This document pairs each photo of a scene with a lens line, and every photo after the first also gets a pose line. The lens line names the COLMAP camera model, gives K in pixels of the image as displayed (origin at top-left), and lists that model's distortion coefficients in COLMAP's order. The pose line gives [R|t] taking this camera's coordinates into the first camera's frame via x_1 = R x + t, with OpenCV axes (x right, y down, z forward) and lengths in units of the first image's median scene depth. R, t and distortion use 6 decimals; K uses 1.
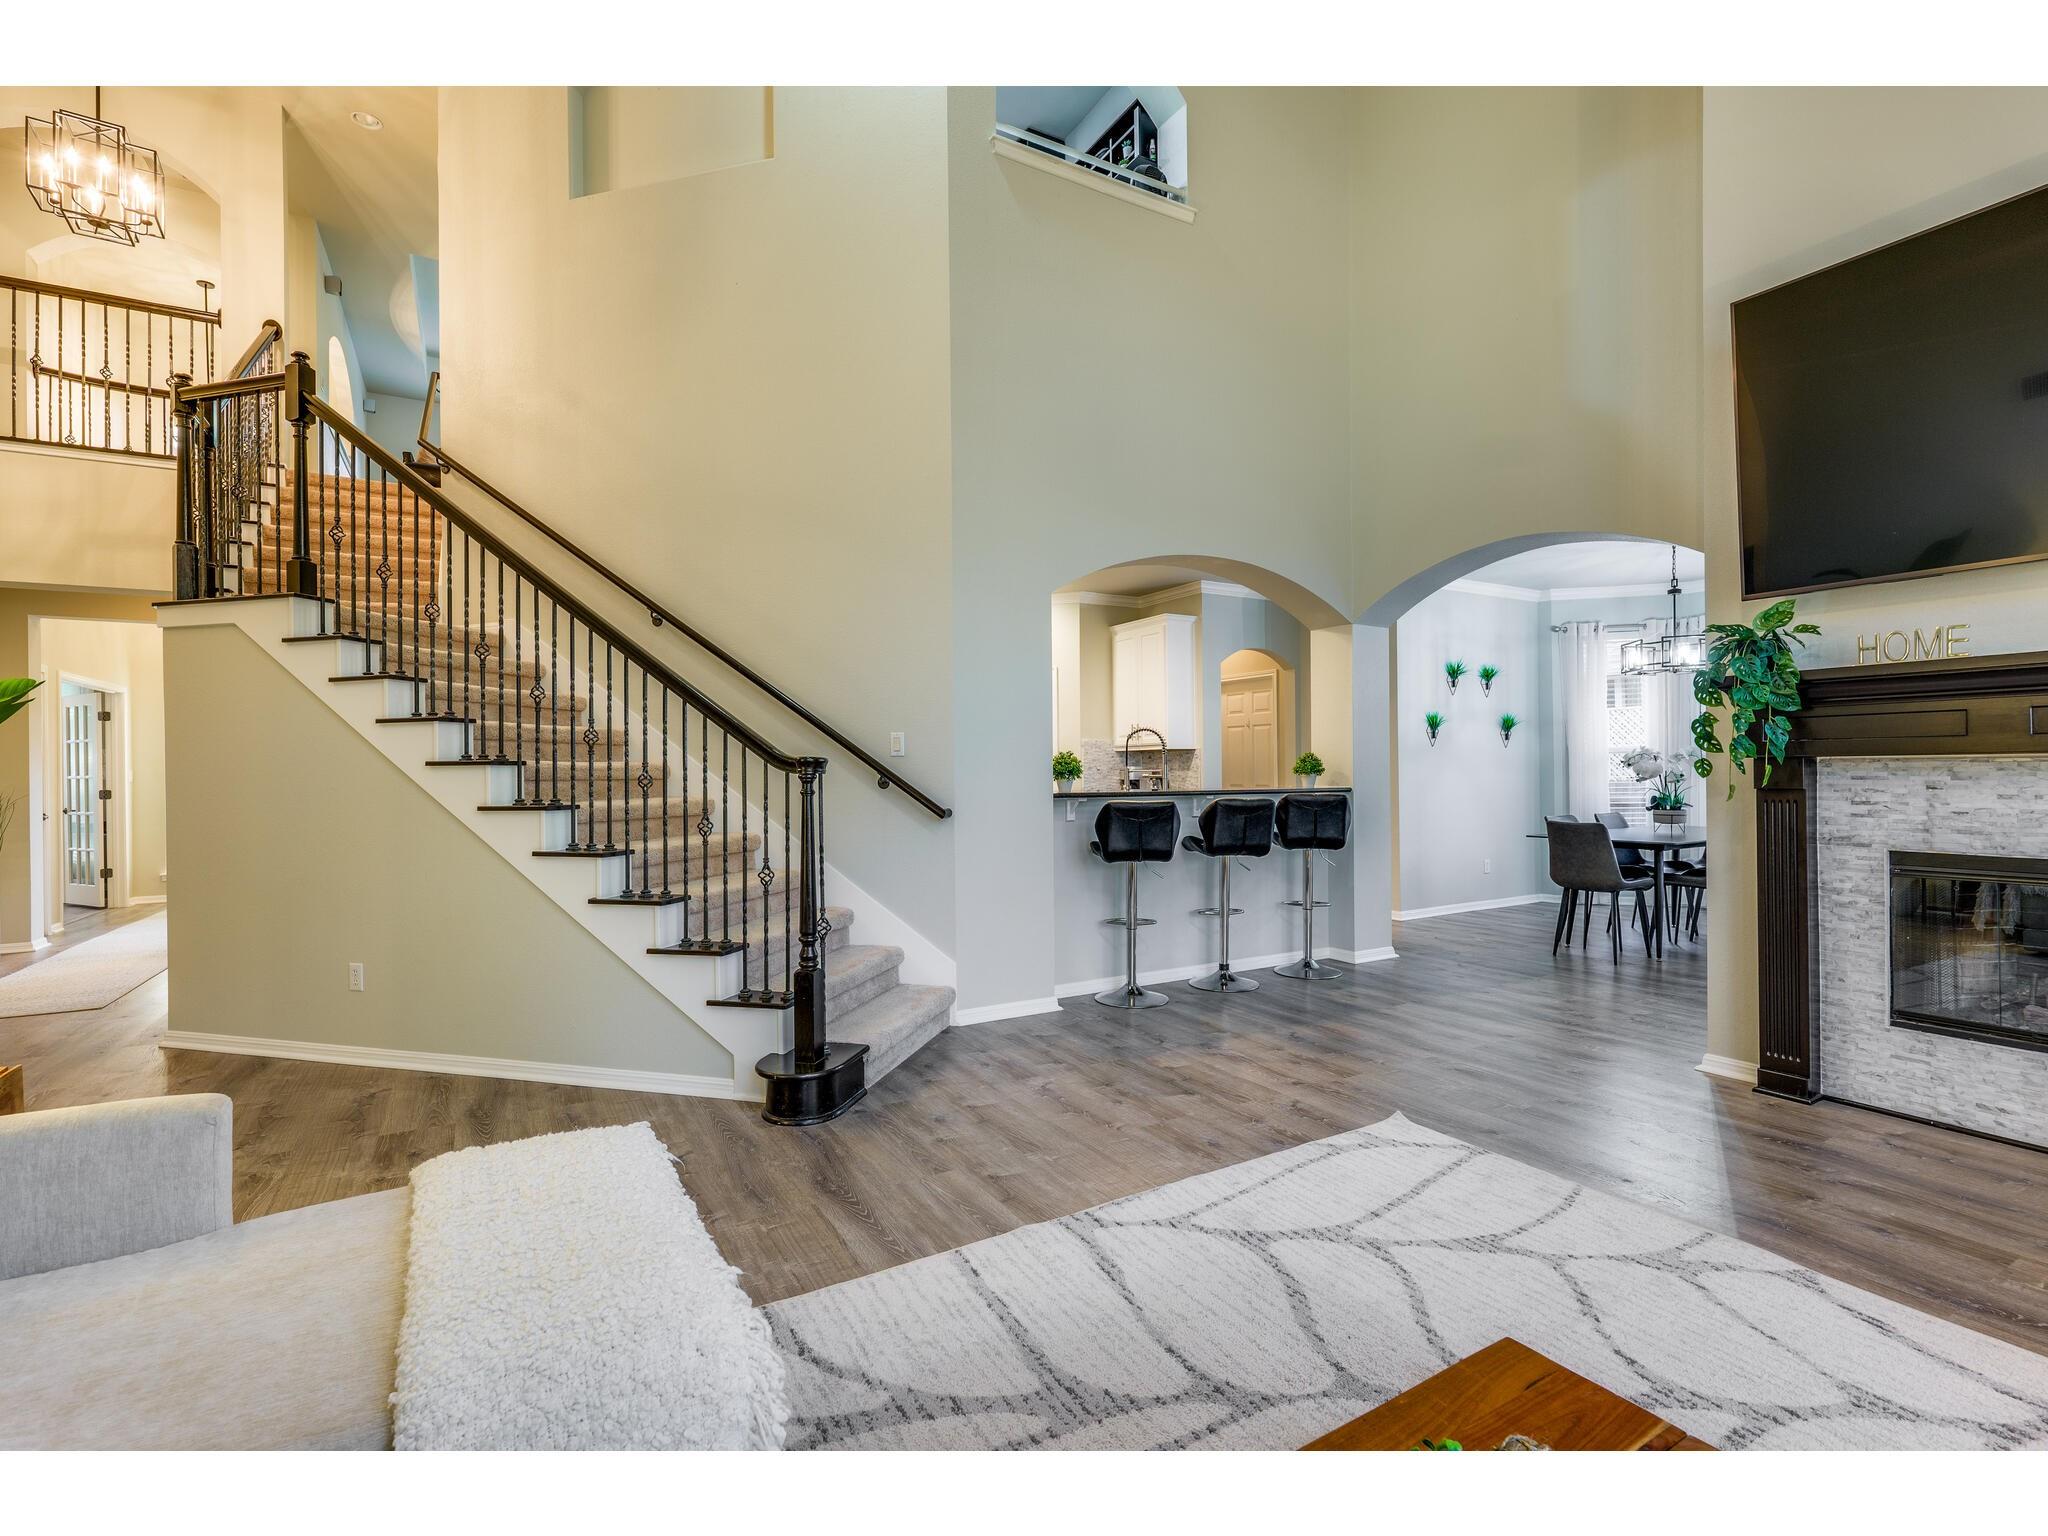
lens RADIAL K [[965.4, 0, 1024.0], [0, 965.4, 768.0], [0, 0, 1]] dist [0.001590, -0.000410]
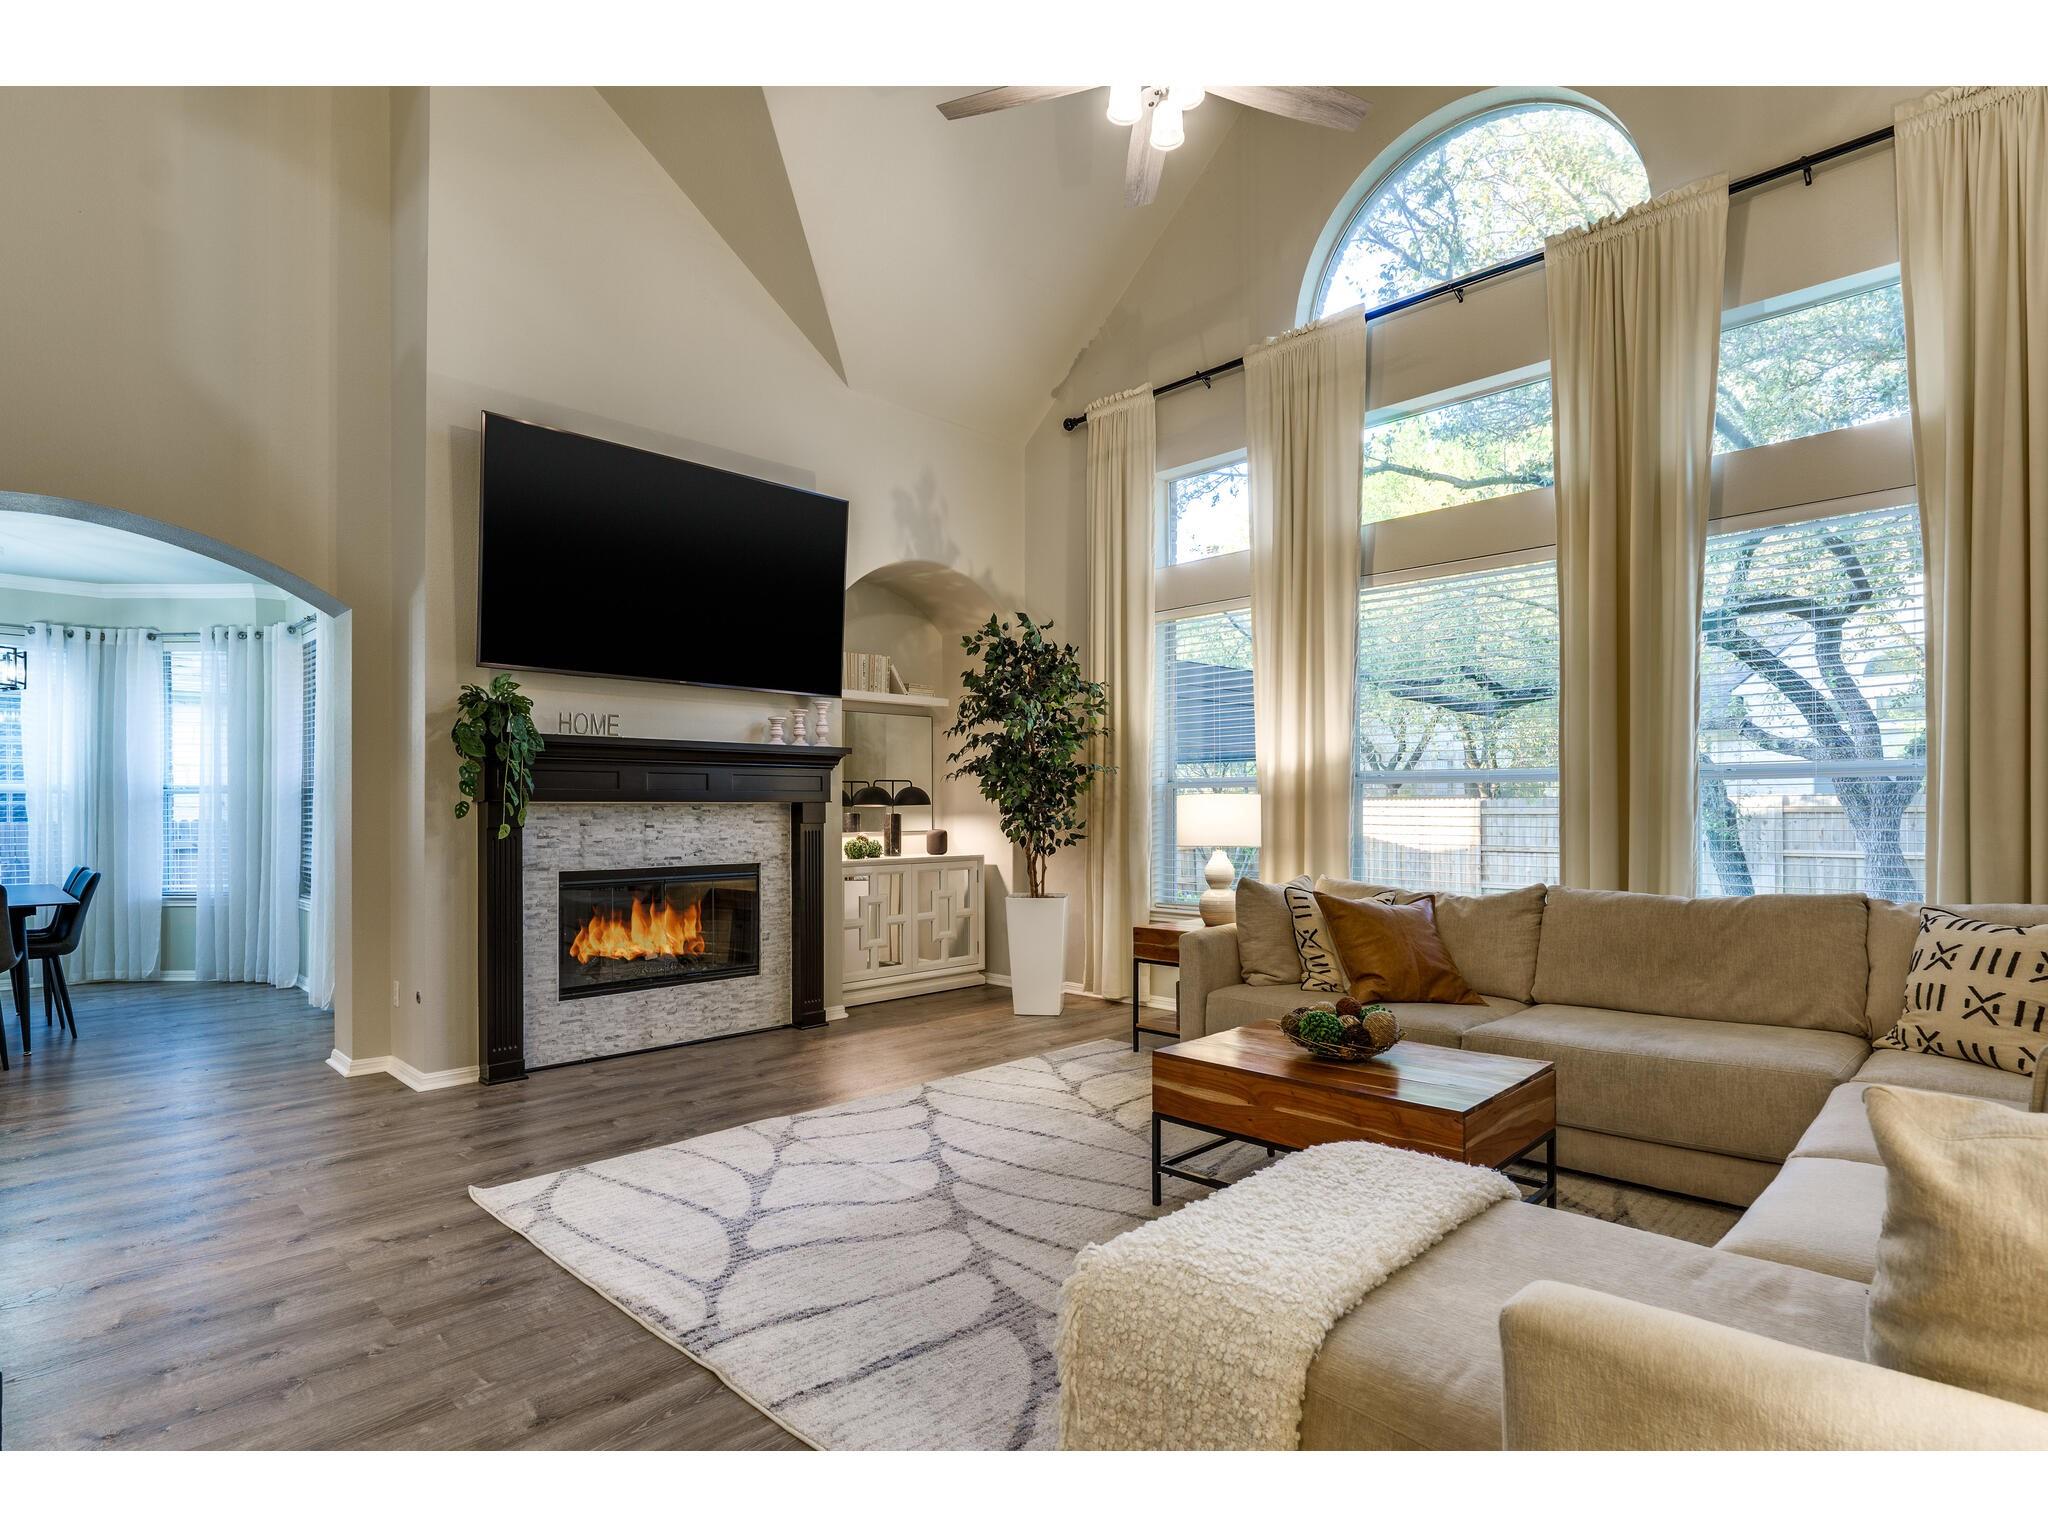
lens RADIAL K [[1034.9, 0, 1062.1], [0, 1034.9, 771.5], [0, 0, 1]] dist [-0.000322, 0.000451]
pose [[-0.285982, 0.043738, 0.957236, -0.754451], [0.004123, 0.999005, -0.044414, 0.012944], [-0.958226, -0.008755, -0.285878, 0.787613]]
